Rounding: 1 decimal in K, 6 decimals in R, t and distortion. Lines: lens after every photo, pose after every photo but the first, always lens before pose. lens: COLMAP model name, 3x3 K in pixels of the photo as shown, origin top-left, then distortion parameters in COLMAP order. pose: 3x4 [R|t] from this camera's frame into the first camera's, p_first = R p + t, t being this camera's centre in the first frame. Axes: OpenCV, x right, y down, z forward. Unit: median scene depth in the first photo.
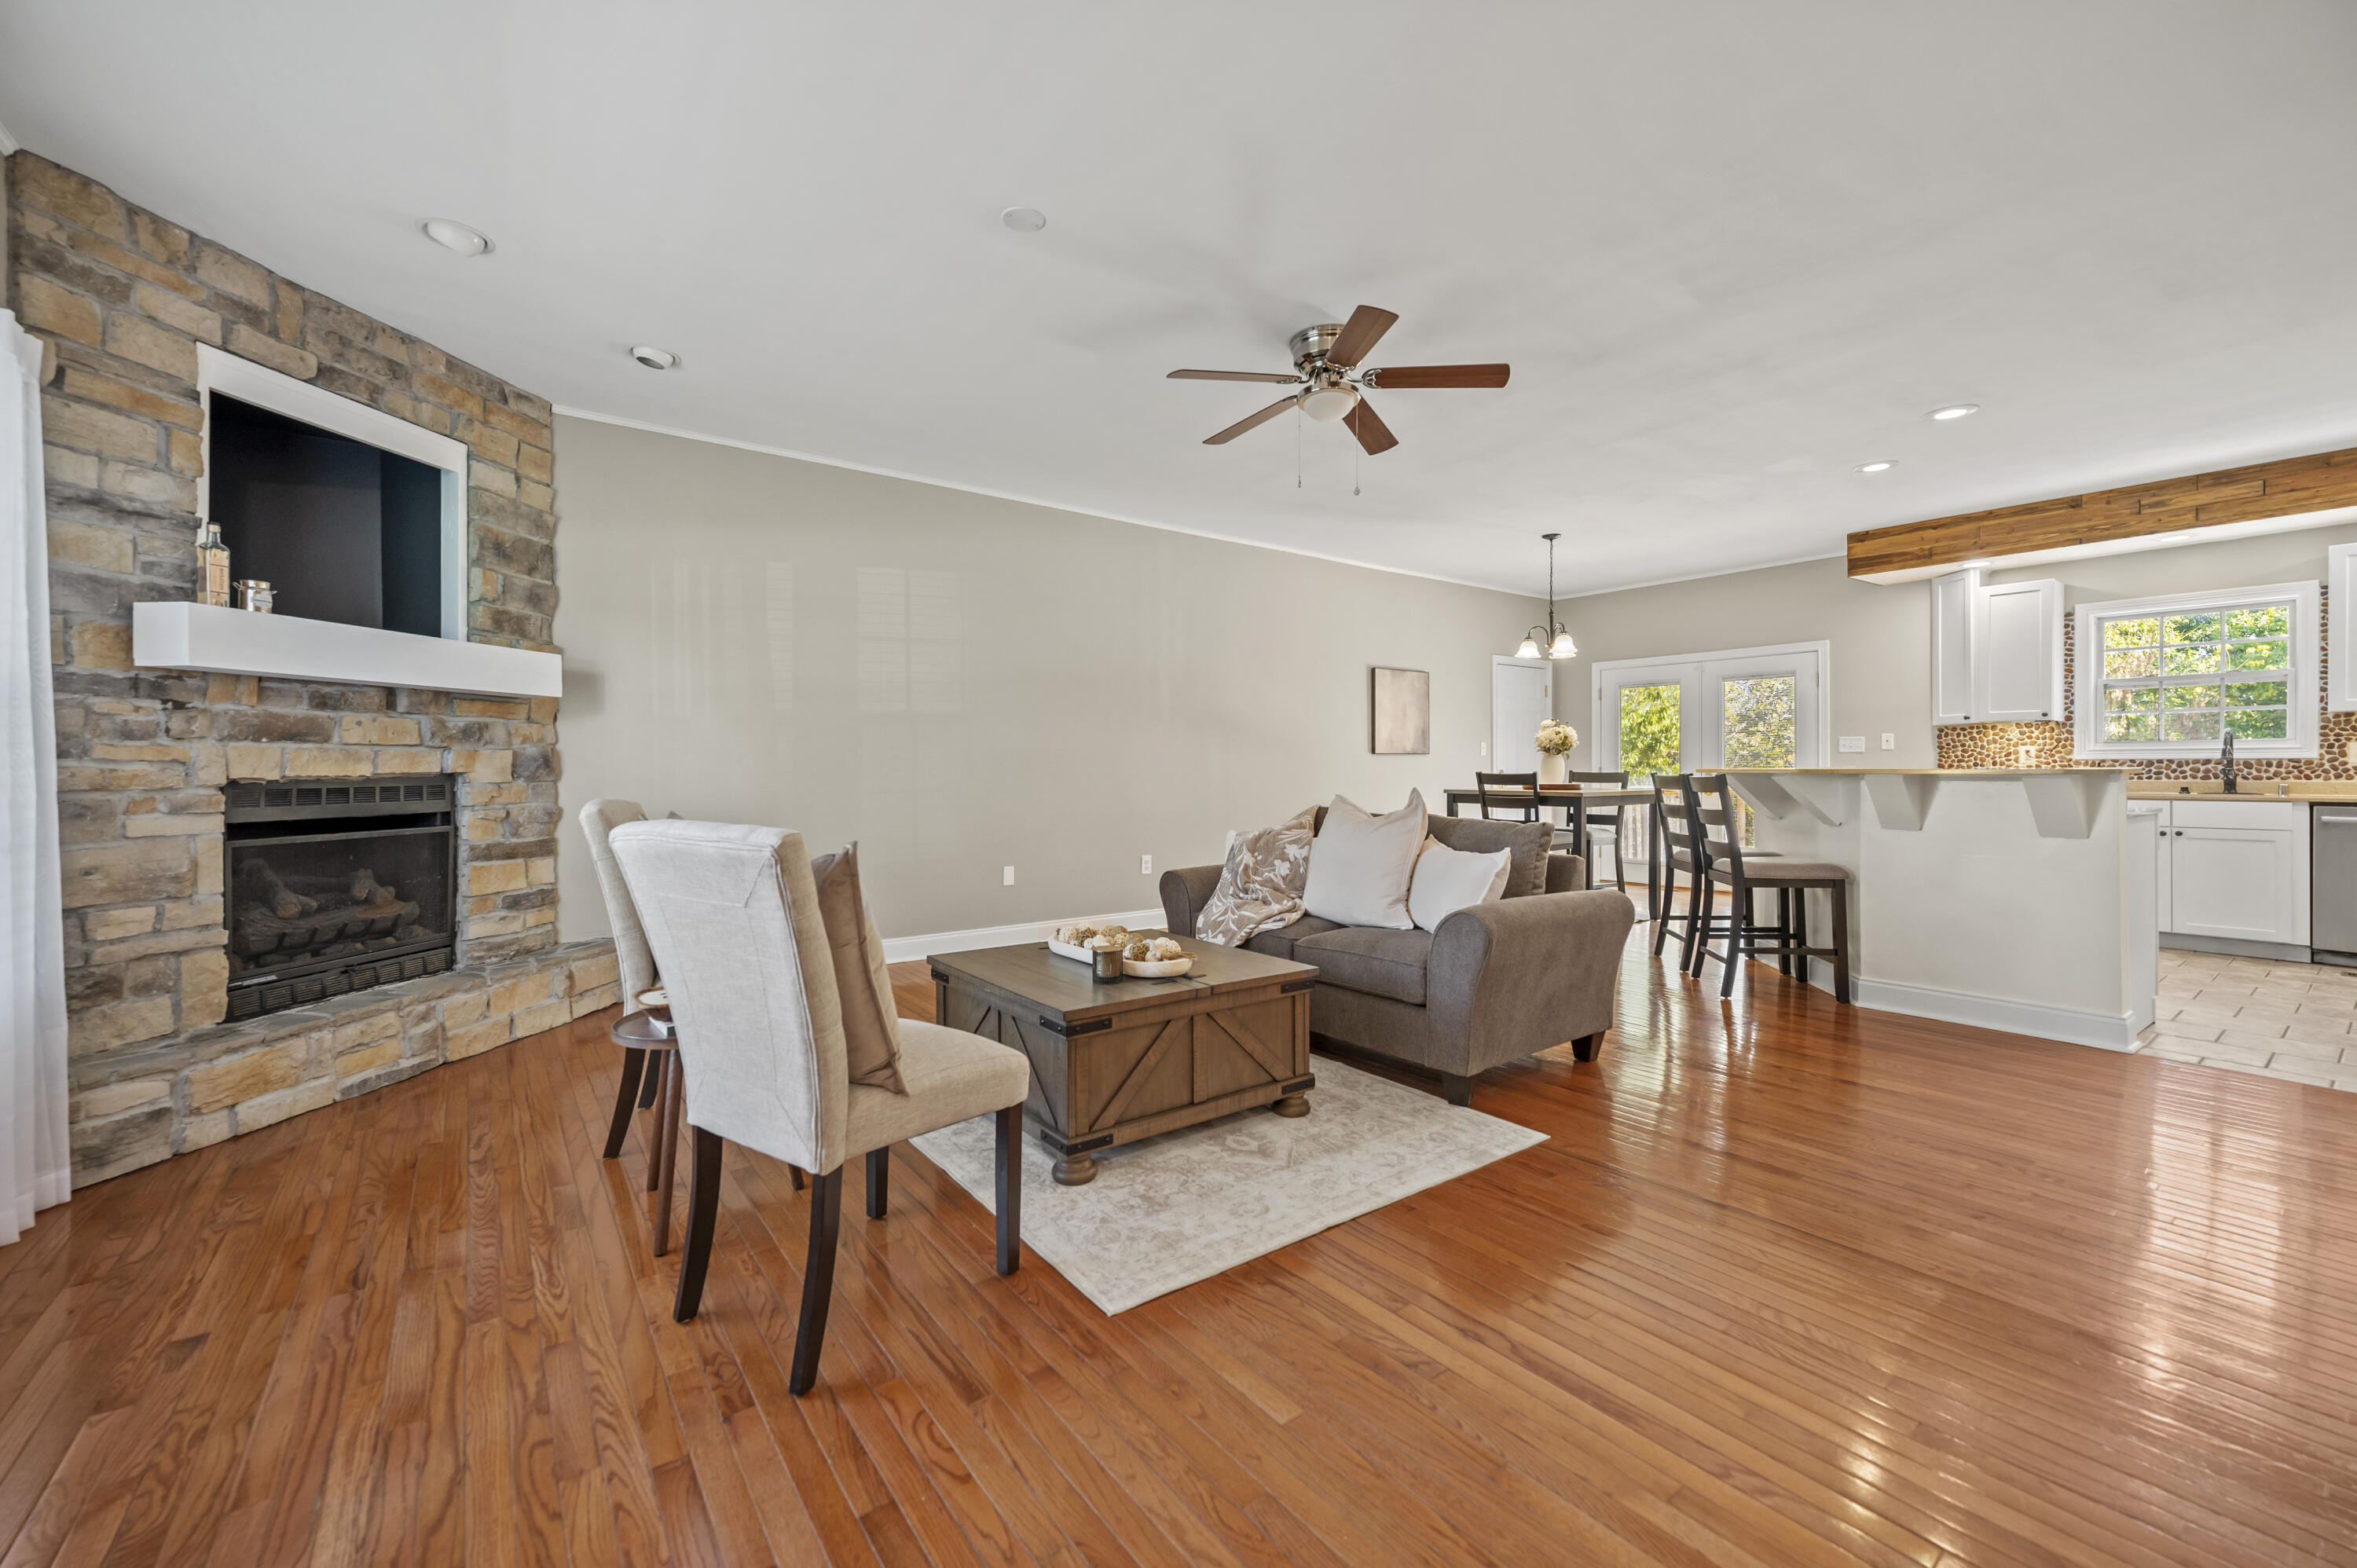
lens RADIAL K [[941.9, 0, 1165.4], [0, 941.9, 766.6], [0, 0, 1]] dist [-0.000347, 0.000127]
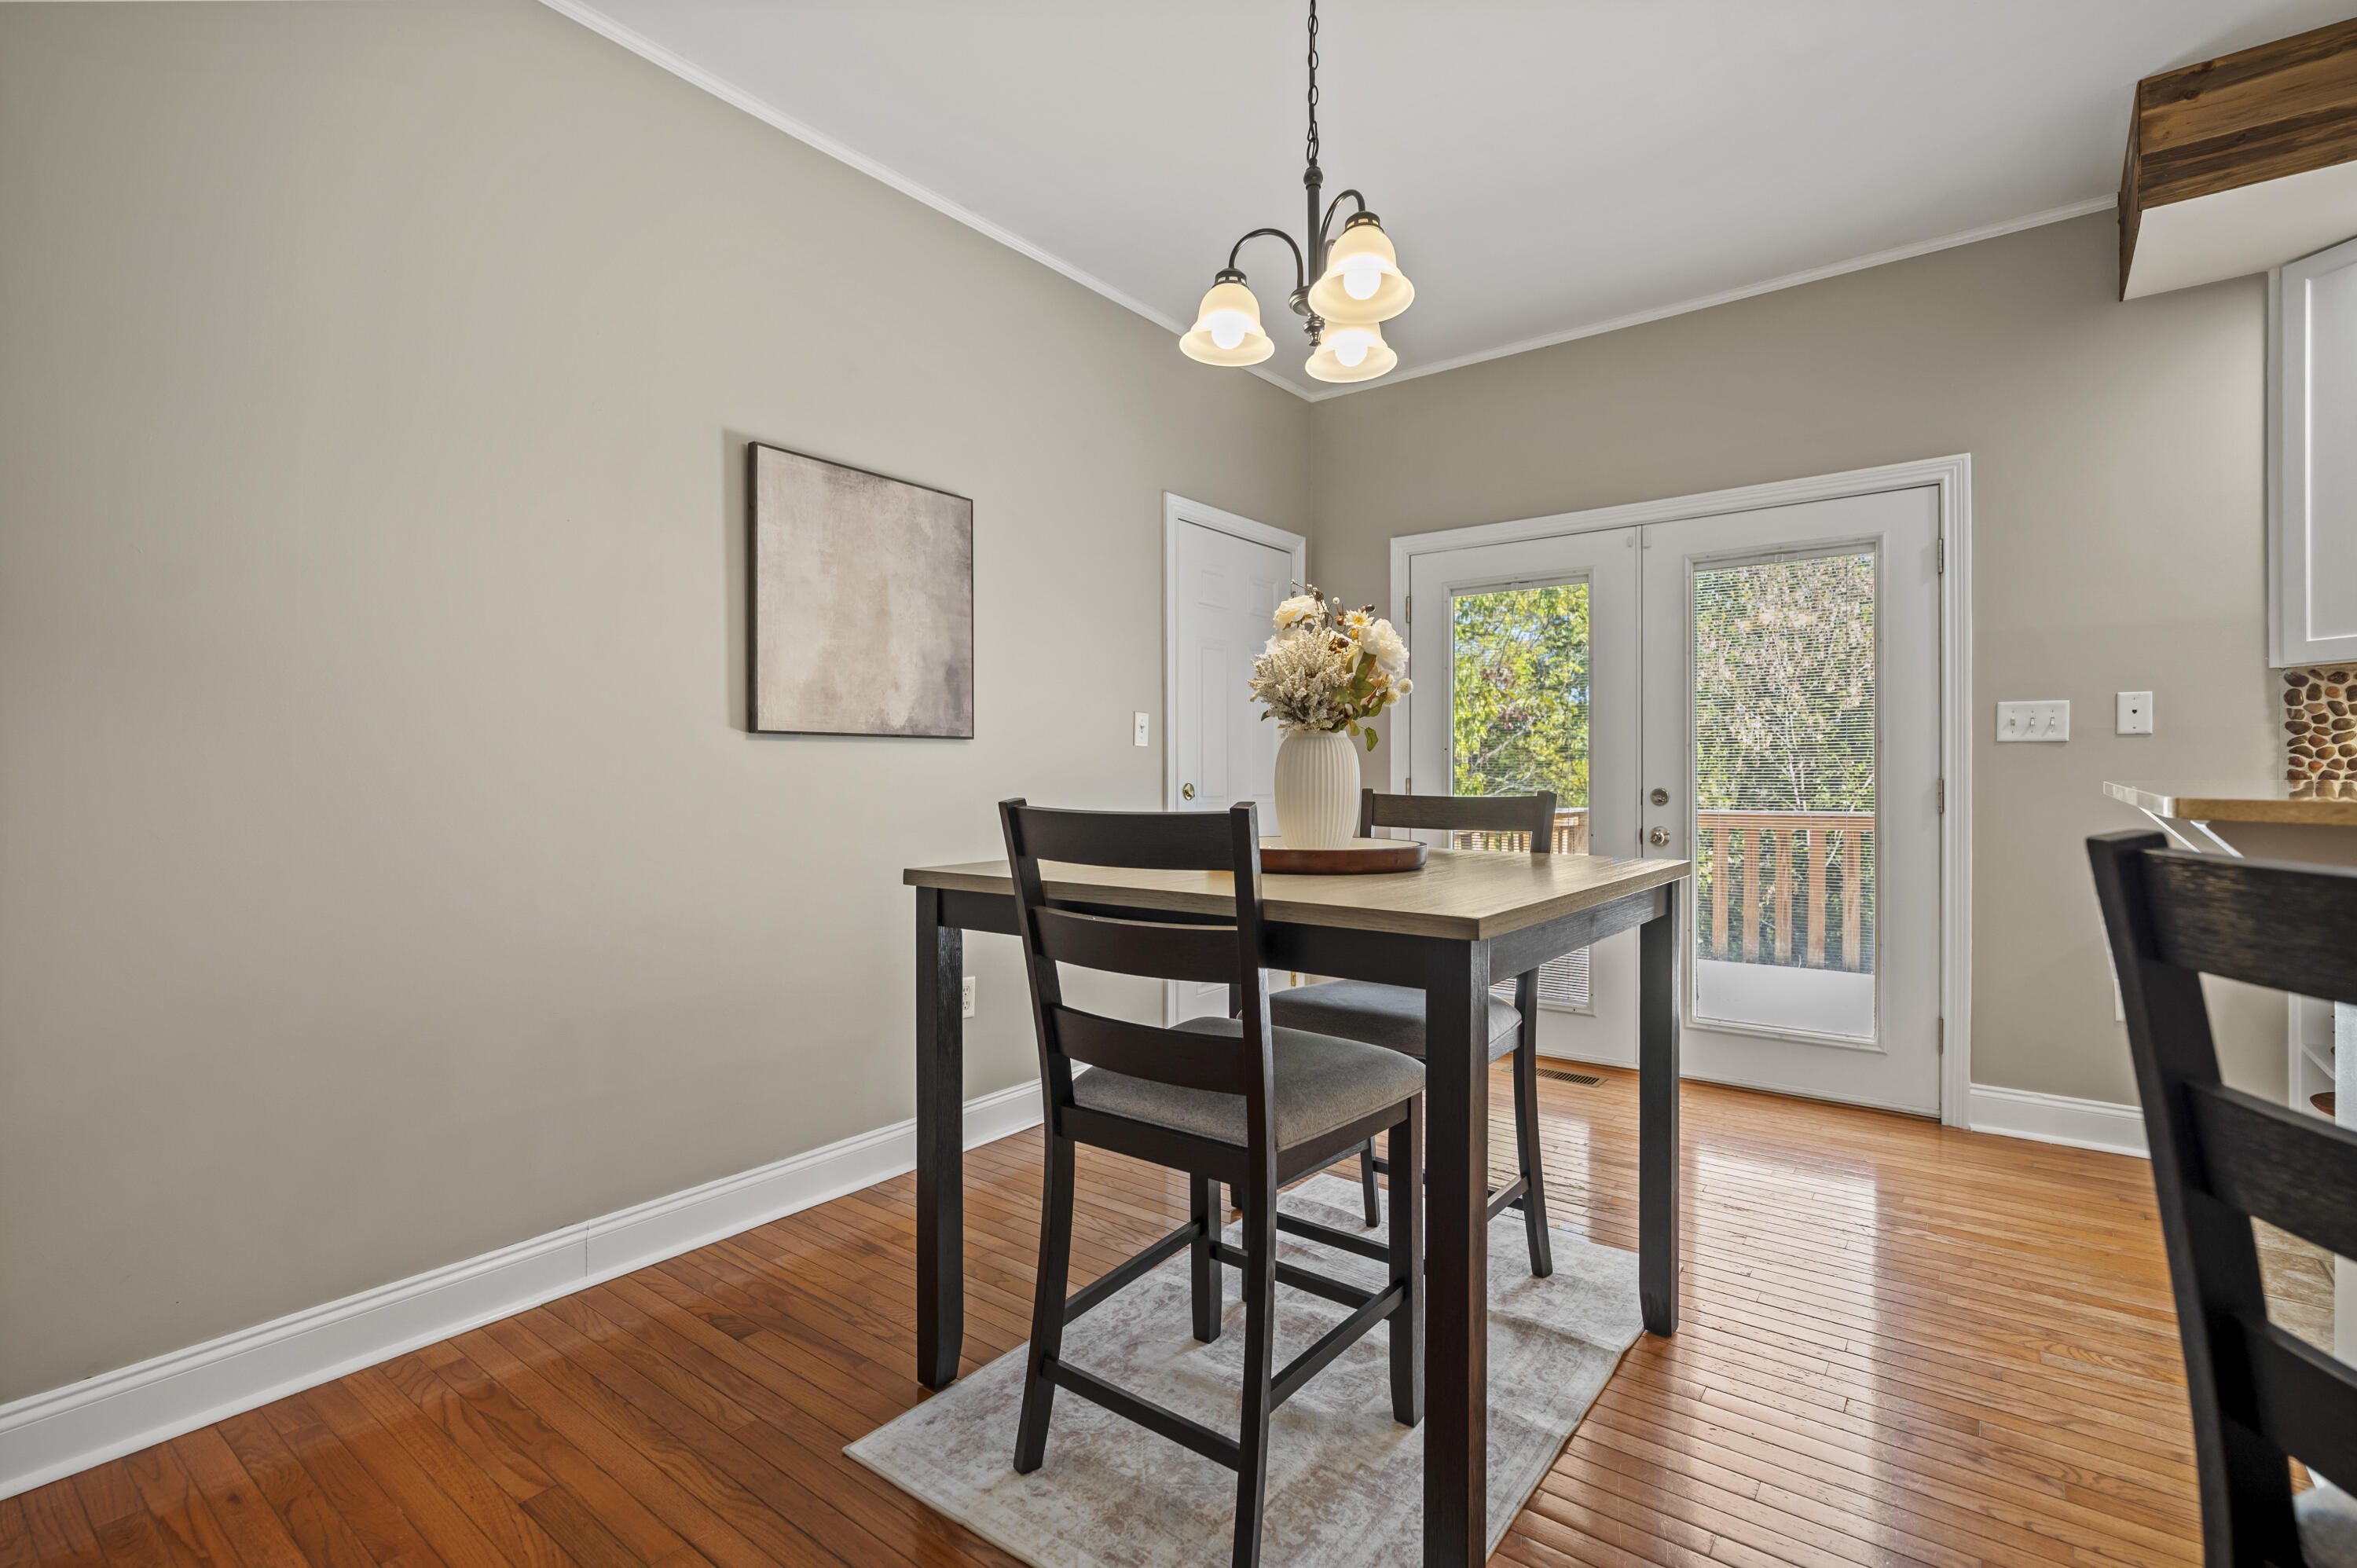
lens RADIAL K [[1111.6, 0, 1171.6], [0, 1111.6, 780.5], [0, 0, 1]] dist [0.004086, 0.000454]
pose [[0.962059, 0.000831, 0.272839, 0.498609], [-0.001629, 0.999995, 0.002697, 0.000404], [-0.272835, -0.003039, 0.962056, 1.235825]]
